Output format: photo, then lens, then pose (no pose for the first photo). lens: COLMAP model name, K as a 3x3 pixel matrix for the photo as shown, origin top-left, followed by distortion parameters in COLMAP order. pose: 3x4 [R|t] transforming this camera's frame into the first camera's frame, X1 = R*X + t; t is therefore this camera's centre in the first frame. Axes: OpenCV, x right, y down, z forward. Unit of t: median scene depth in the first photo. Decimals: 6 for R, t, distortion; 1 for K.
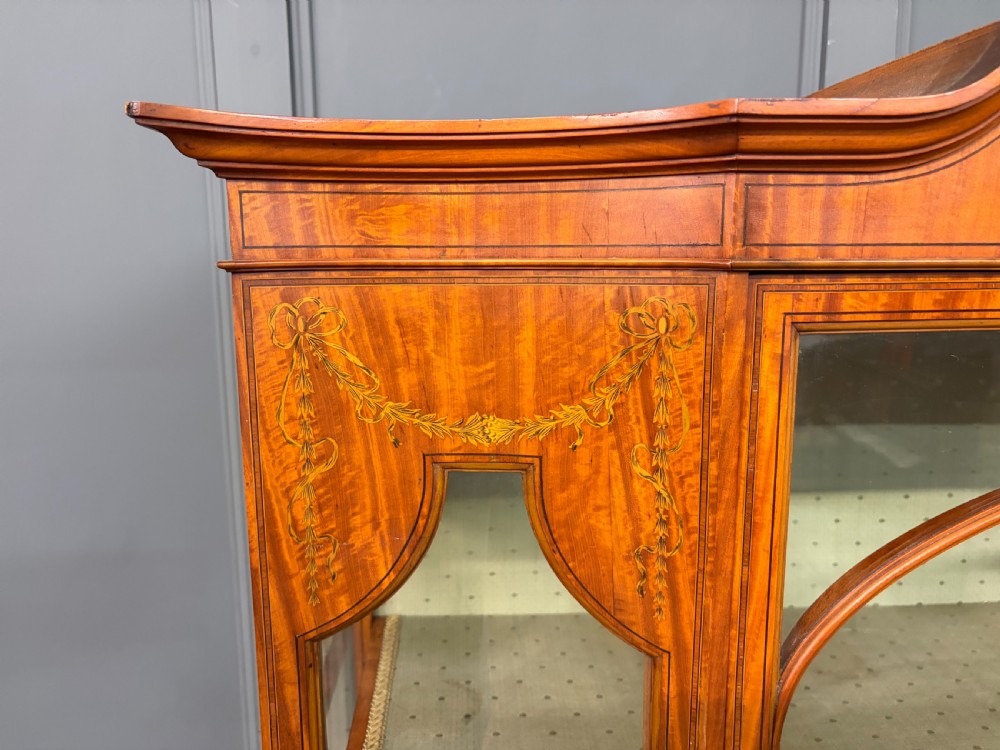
lens RADIAL K [[760.1, 0, 504.9], [0, 760.1, 364.5], [0, 0, 1]] dist [0.031907, -0.043124]
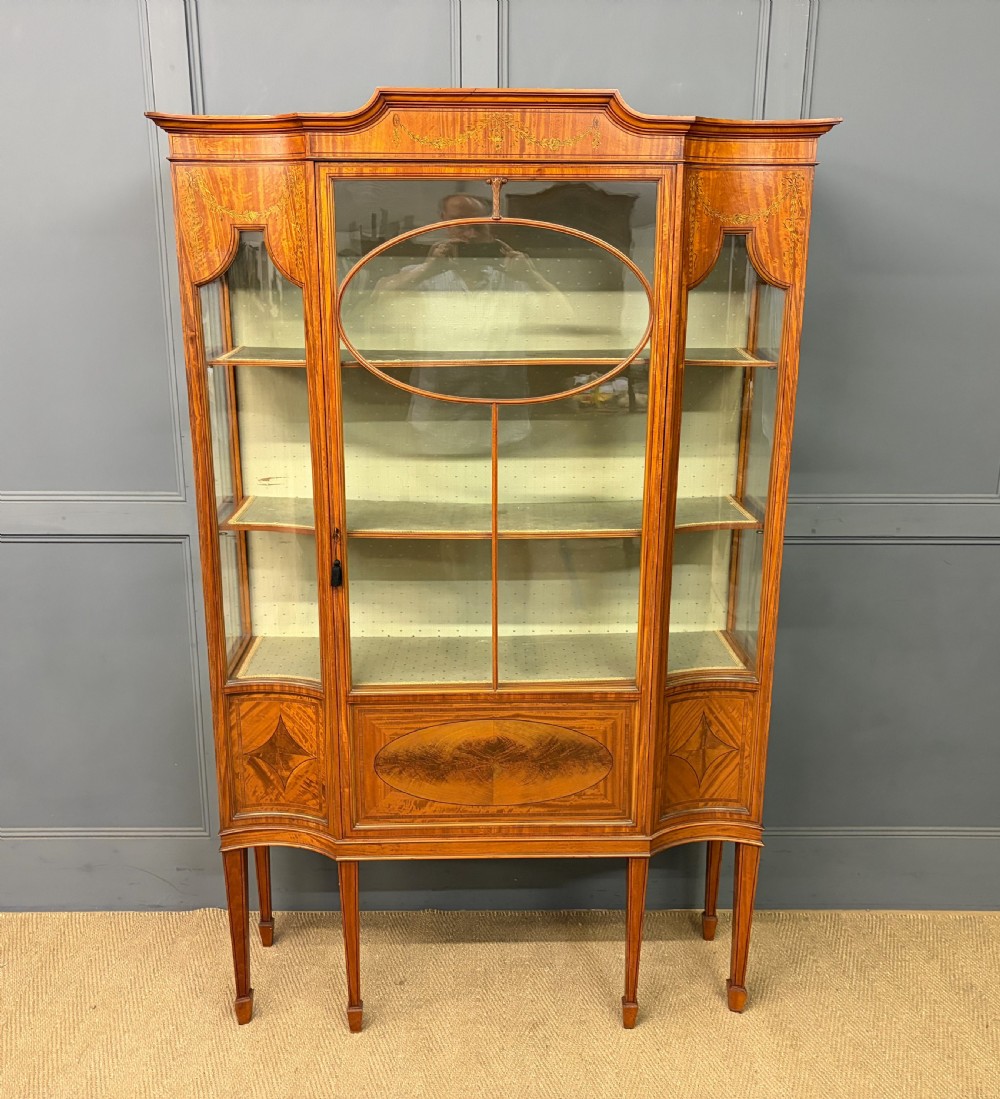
lens RADIAL K [[1111.7, 0, 500.2], [0, 1111.7, 545.7], [0, 0, 1]] dist [0.014591, 0.000000]
pose [[0.999581, 0.015252, -0.024604, 1.232694], [-0.012530, 0.994156, 0.107219, 1.008610], [0.026096, -0.106866, 0.993931, -3.992836]]
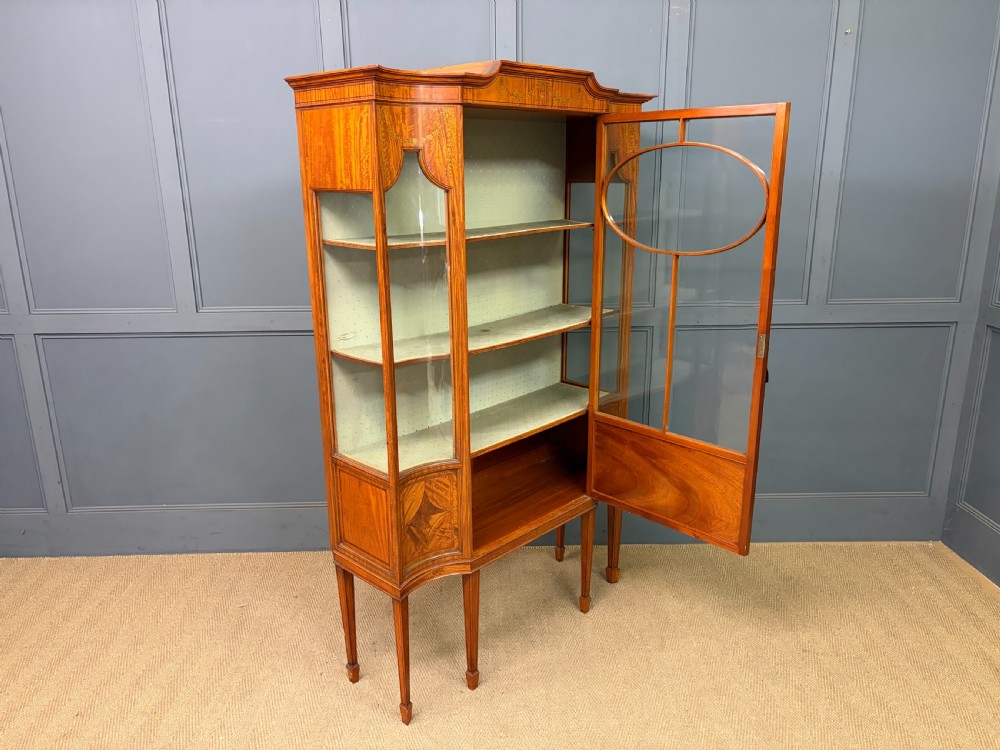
lens RADIAL K [[760.1, 0, 502.7], [0, 760.1, 372.3], [0, 0, 1]] dist [0.031907, -0.043124]
pose [[0.728122, -0.183416, 0.660452, -3.100939], [0.121235, 0.982804, 0.139282, 0.936958], [-0.674641, -0.021345, 0.737837, -2.948400]]
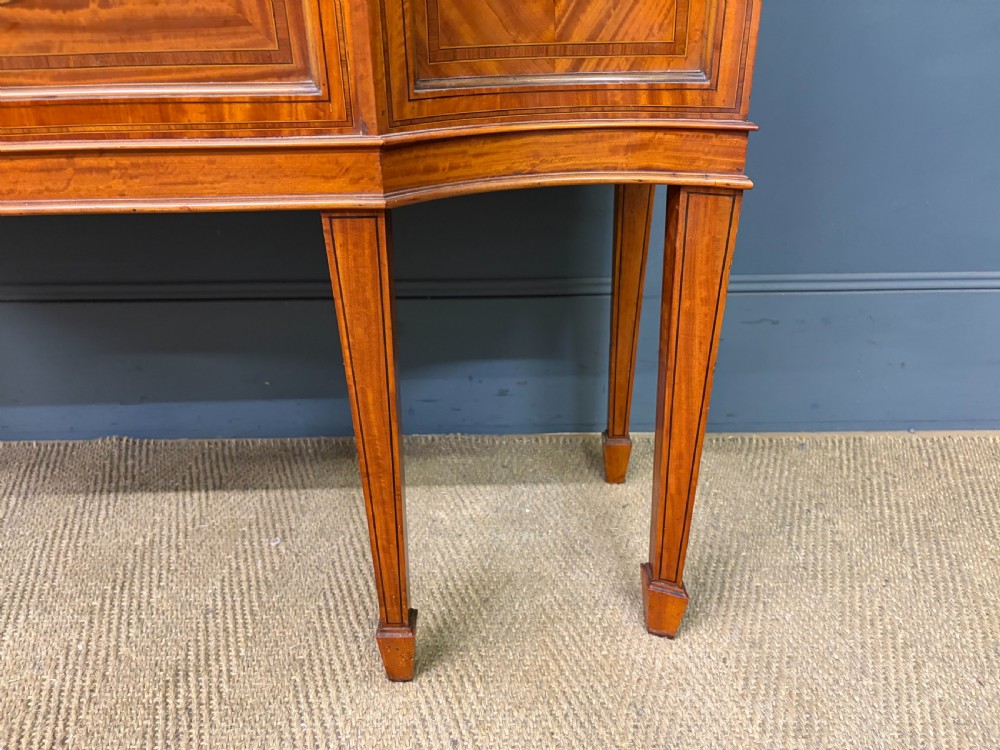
lens RADIAL K [[760.1, 0, 506.0], [0, 760.1, 374.6], [0, 0, 1]] dist [0.031907, -0.043124]
pose [[0.998959, 0.007777, -0.044960, 2.136320], [0.004994, 0.960814, 0.277148, 3.124104], [0.045353, -0.277084, 0.959775, 0.328522]]
